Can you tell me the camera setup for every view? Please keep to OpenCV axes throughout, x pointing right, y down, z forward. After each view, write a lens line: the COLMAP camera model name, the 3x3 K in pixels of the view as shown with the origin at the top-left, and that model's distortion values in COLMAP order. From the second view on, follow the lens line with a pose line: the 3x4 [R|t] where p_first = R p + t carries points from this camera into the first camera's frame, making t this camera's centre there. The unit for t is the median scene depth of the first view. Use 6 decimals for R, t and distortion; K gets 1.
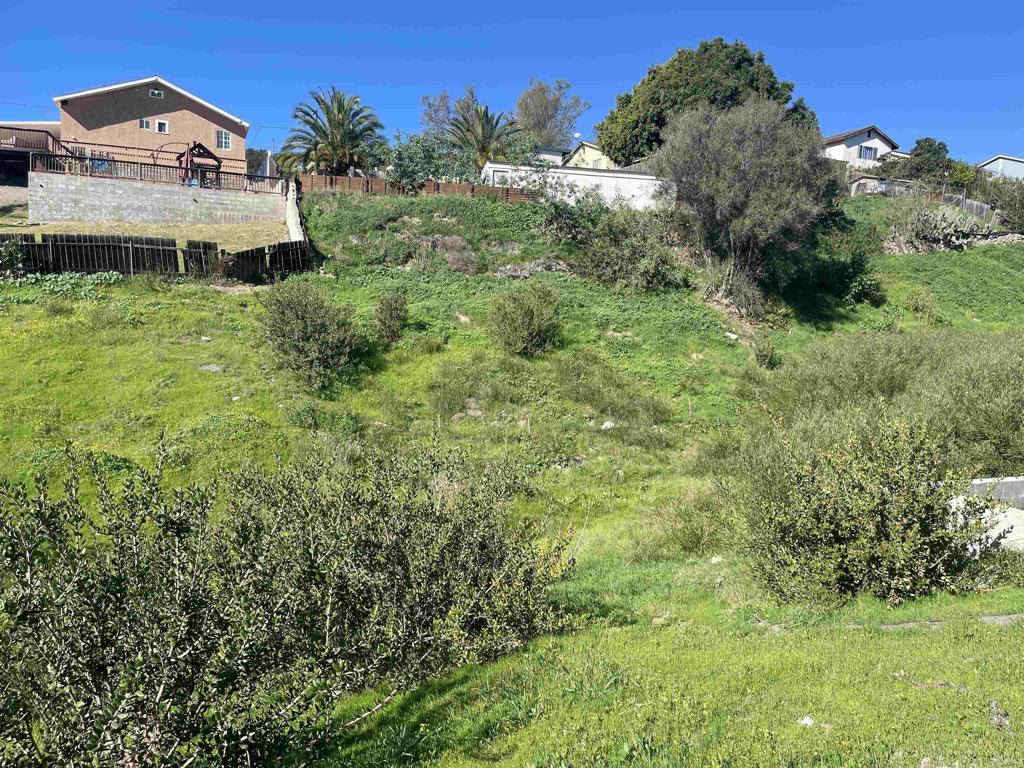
lens RADIAL K [[773.1, 0, 519.8], [0, 773.1, 391.2], [0, 0, 1]] dist [0.078888, -0.097087]
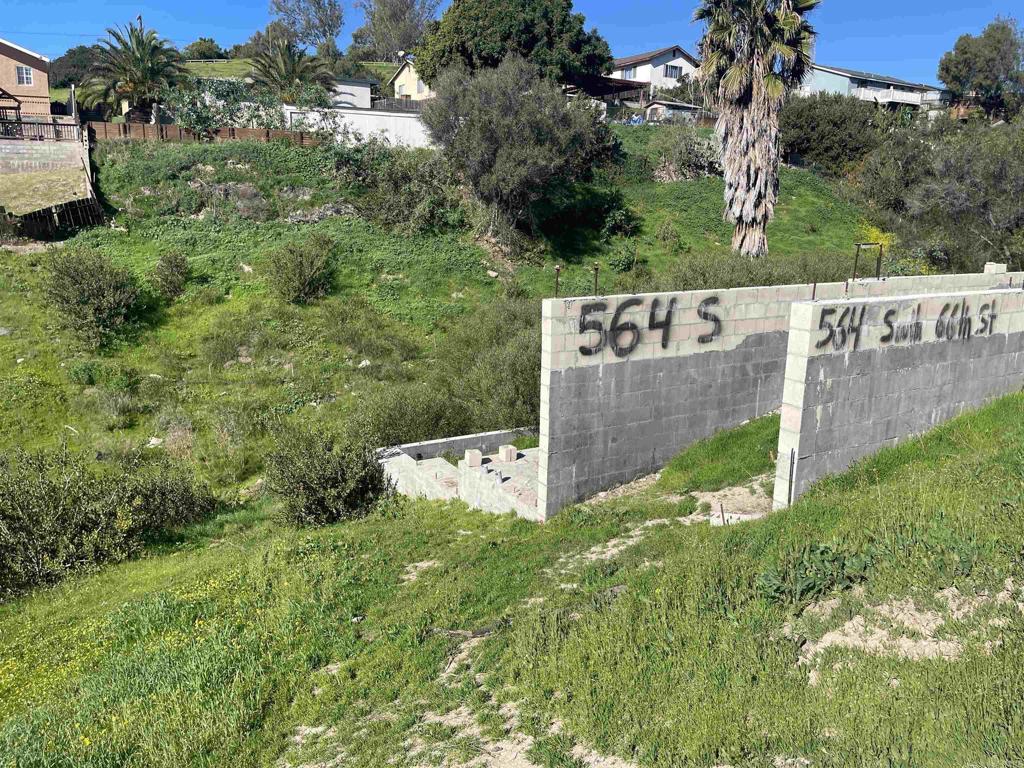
lens RADIAL K [[773.1, 0, 519.6], [0, 773.1, 375.9], [0, 0, 1]] dist [0.078888, -0.097087]
pose [[0.991195, -0.051953, 0.121793, 0.151068], [0.036465, 0.991345, 0.126117, -0.059214], [-0.127291, -0.120566, 0.984511, -0.159666]]
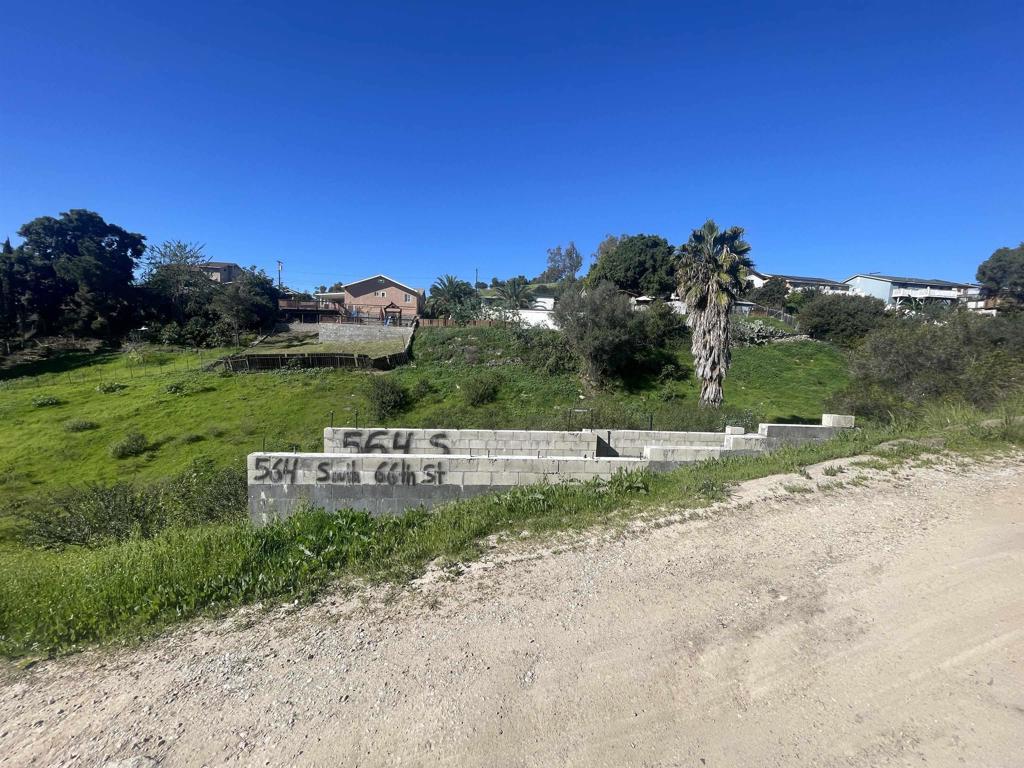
lens RADIAL K [[413.2, 0, 506.5], [0, 413.2, 391.1], [0, 0, 1]] dist [0.000934, -0.000373]
pose [[0.957245, 0.029068, -0.287814, 0.369006], [-0.029514, 0.999560, 0.002789, -0.078356], [0.287768, 0.005825, 0.957682, -0.124902]]
